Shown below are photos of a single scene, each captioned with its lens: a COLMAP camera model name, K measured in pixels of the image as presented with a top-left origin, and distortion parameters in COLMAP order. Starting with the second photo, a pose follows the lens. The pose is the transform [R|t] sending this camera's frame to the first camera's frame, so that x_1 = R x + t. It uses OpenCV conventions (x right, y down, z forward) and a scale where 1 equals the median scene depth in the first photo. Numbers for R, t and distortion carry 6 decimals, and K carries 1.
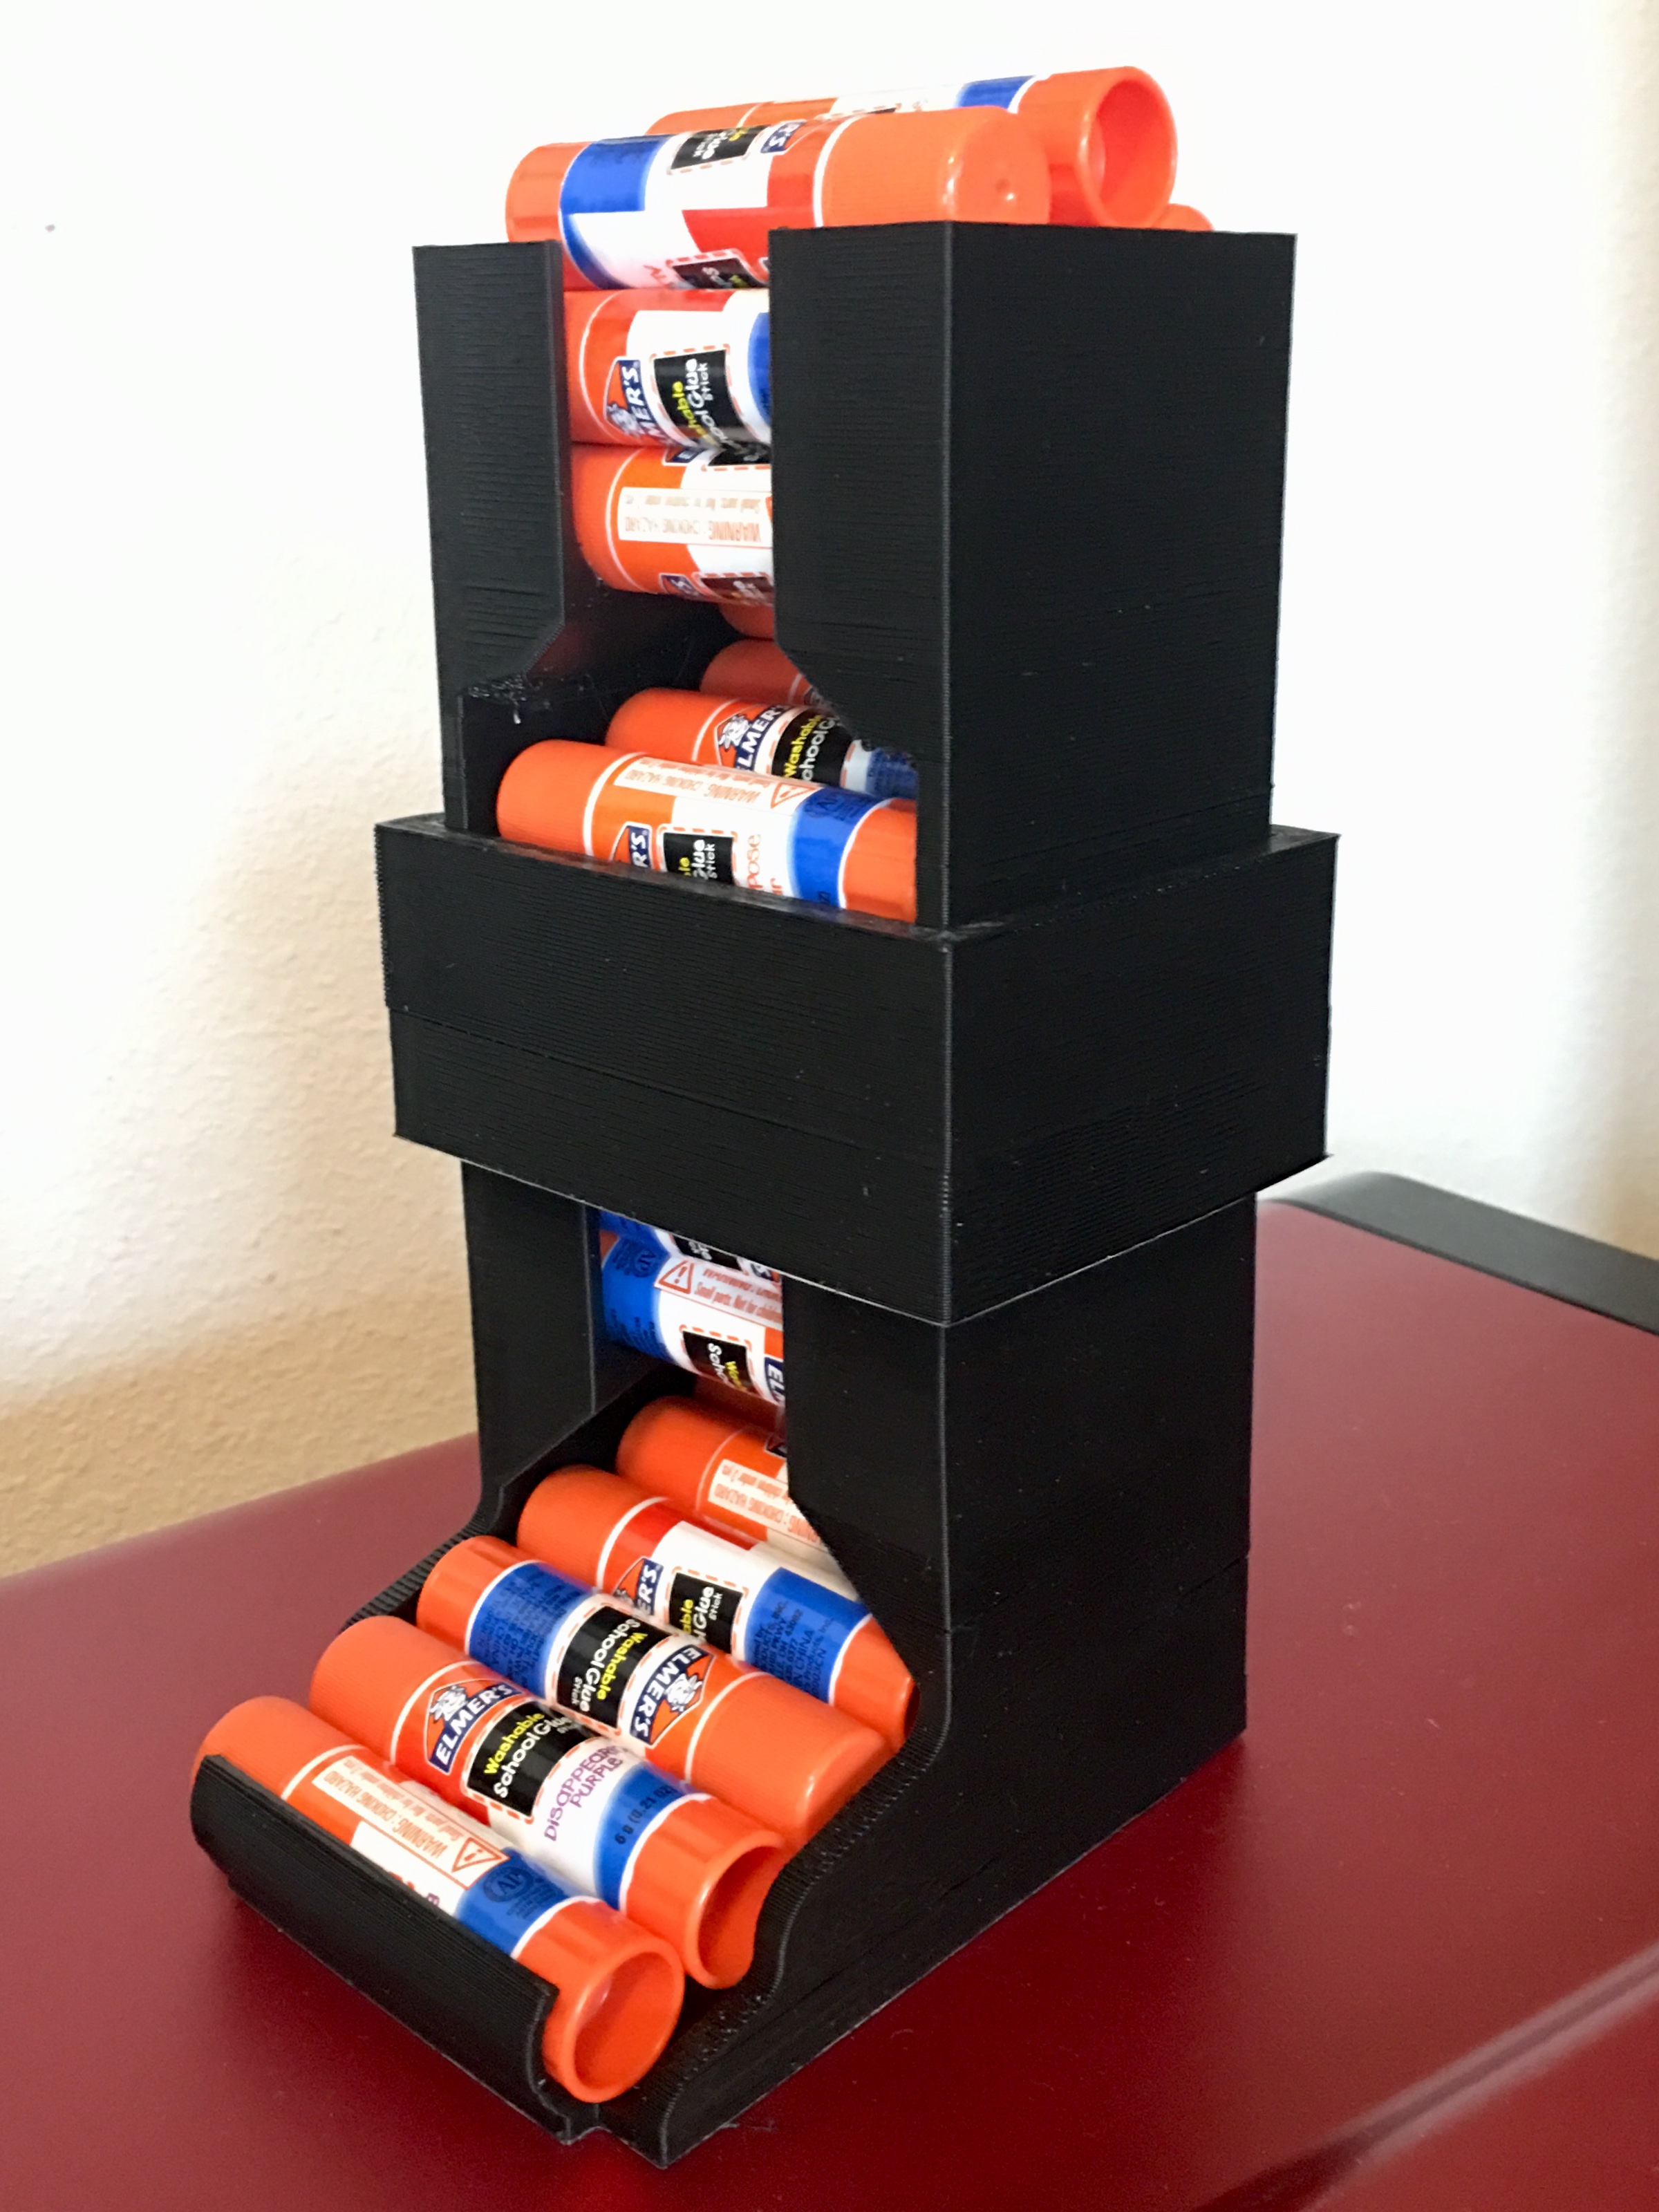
lens RADIAL K [[2413.1, 0, 830.0], [0, 2413.1, 1102.9], [0, 0, 1]] dist [0.122499, 0.000000]
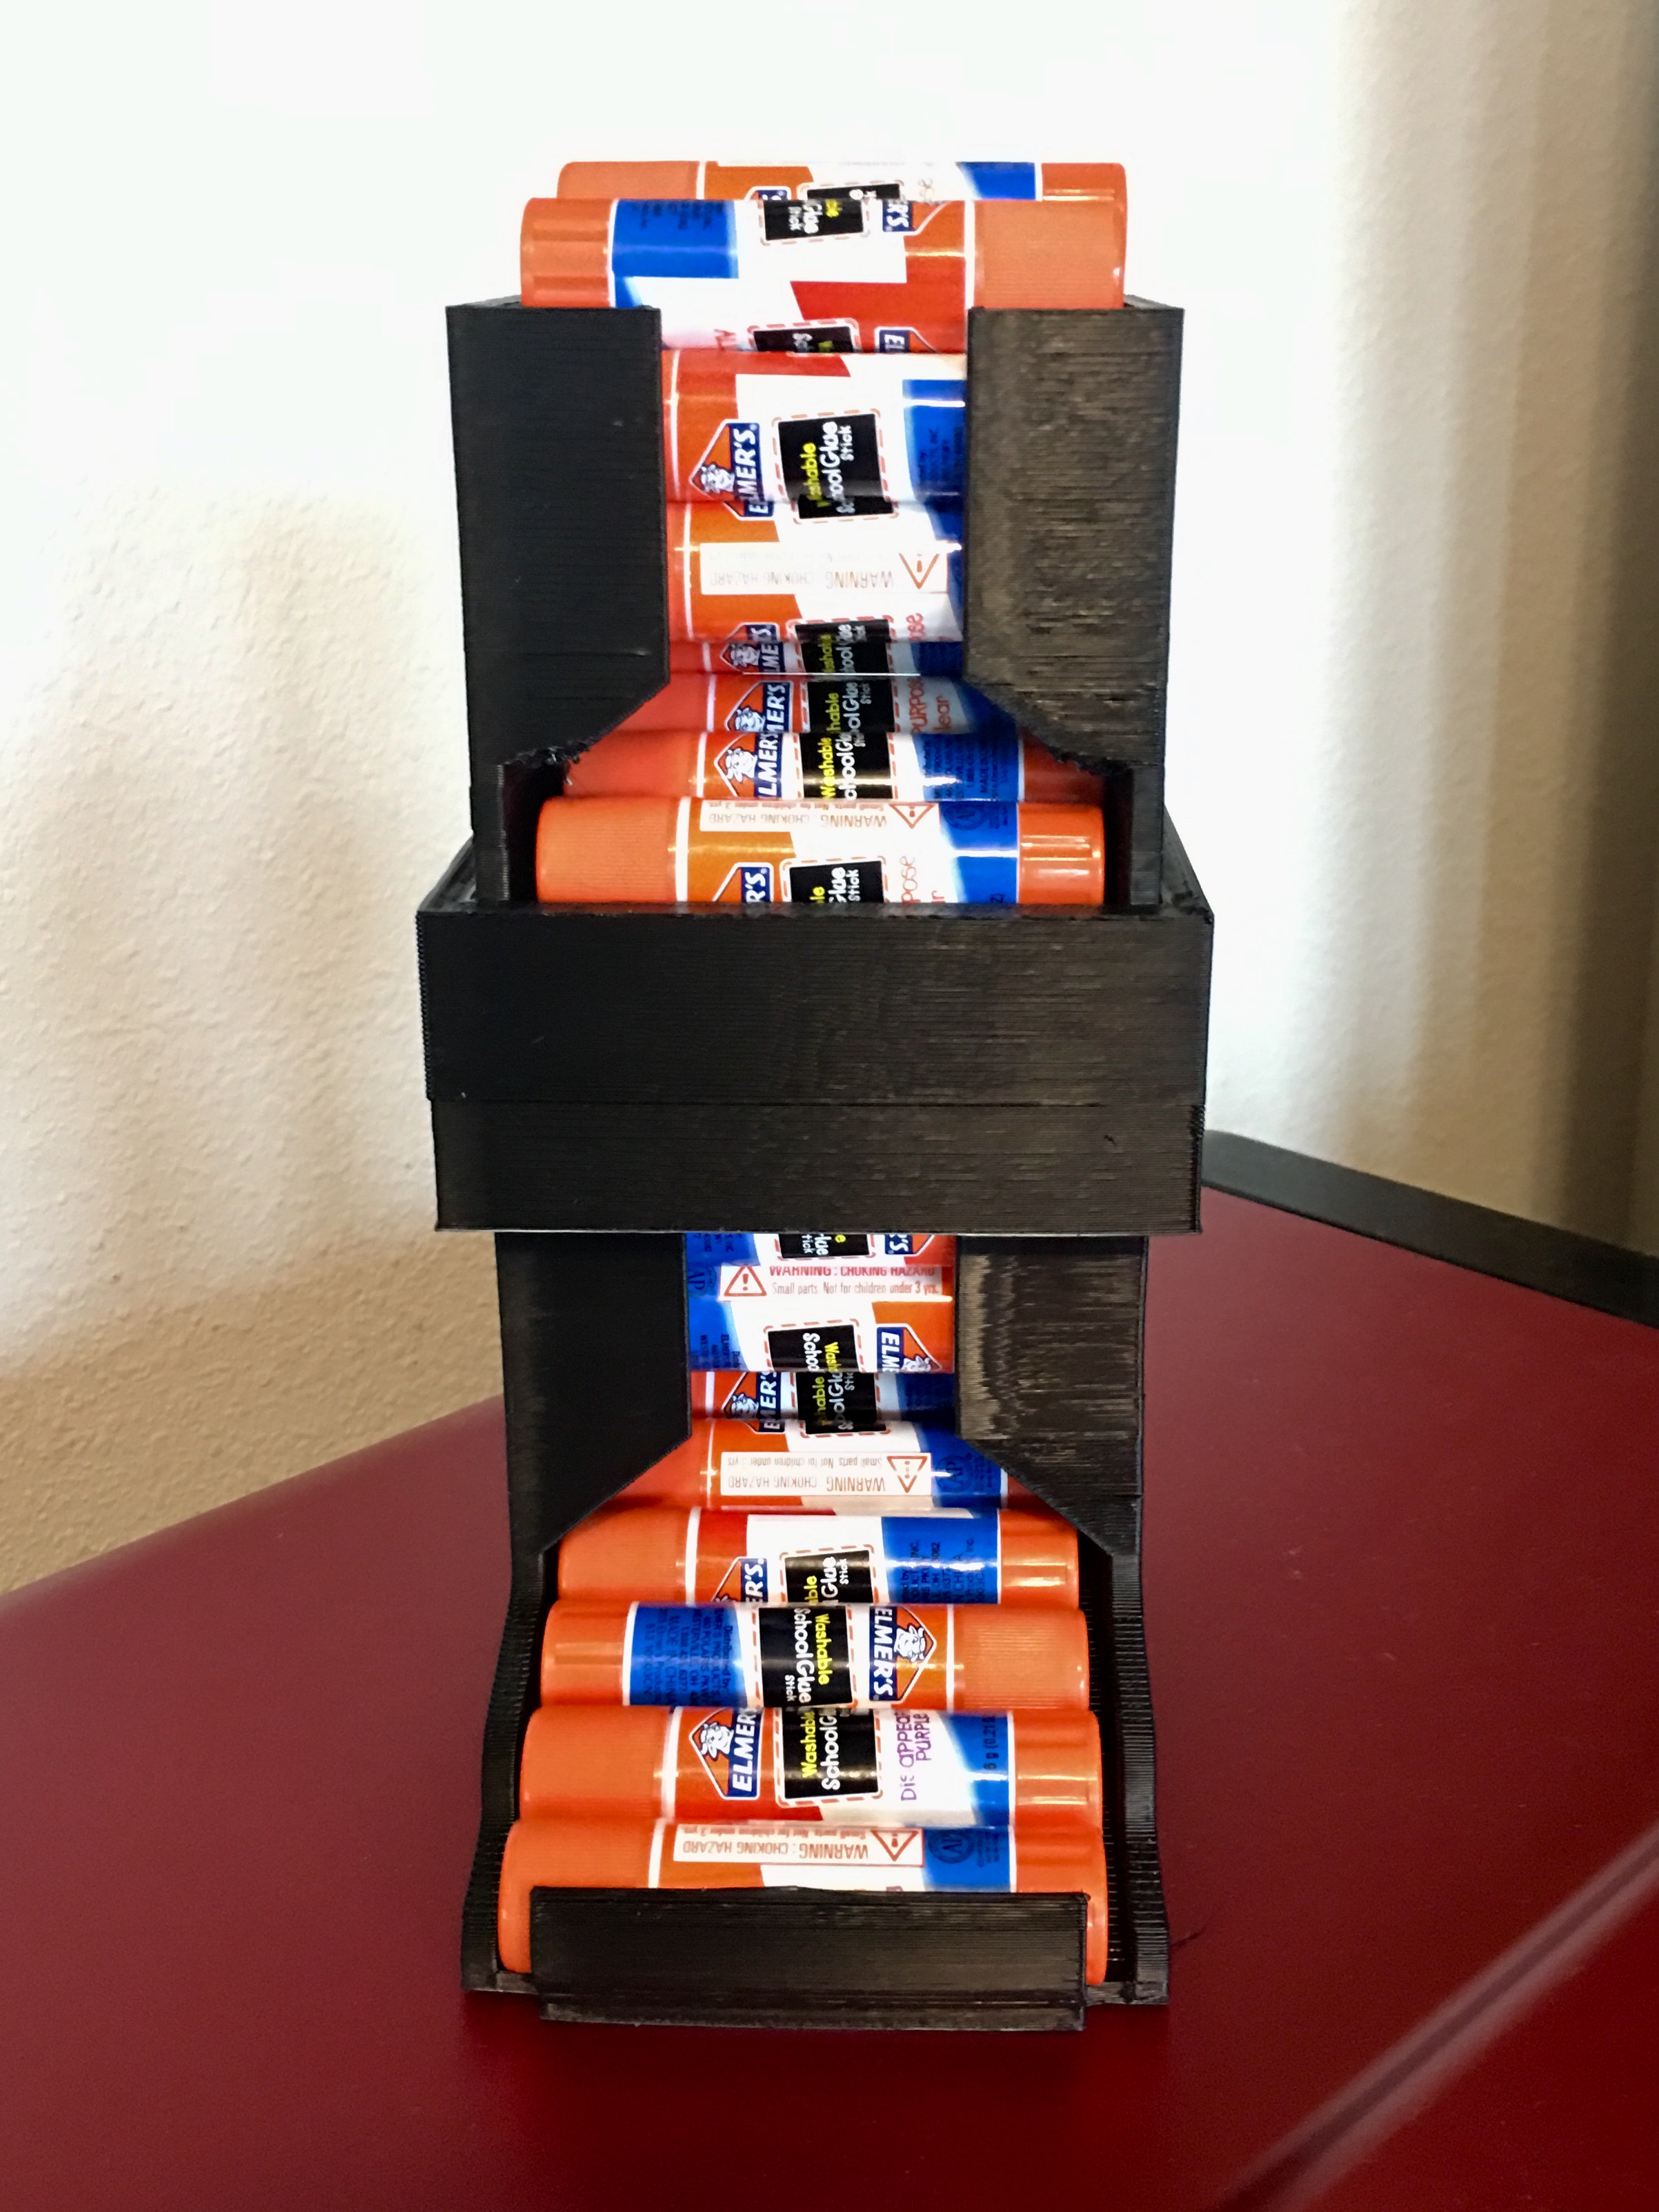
lens RADIAL K [[2413.2, 0, 842.9], [0, 2413.2, 1107.6], [0, 0, 1]] dist [0.122499, 0.000000]
pose [[0.742404, -0.219564, 0.632952, -0.745365], [0.192764, 0.974825, 0.112060, -0.123965], [-0.641622, 0.038817, 0.766038, 0.183386]]
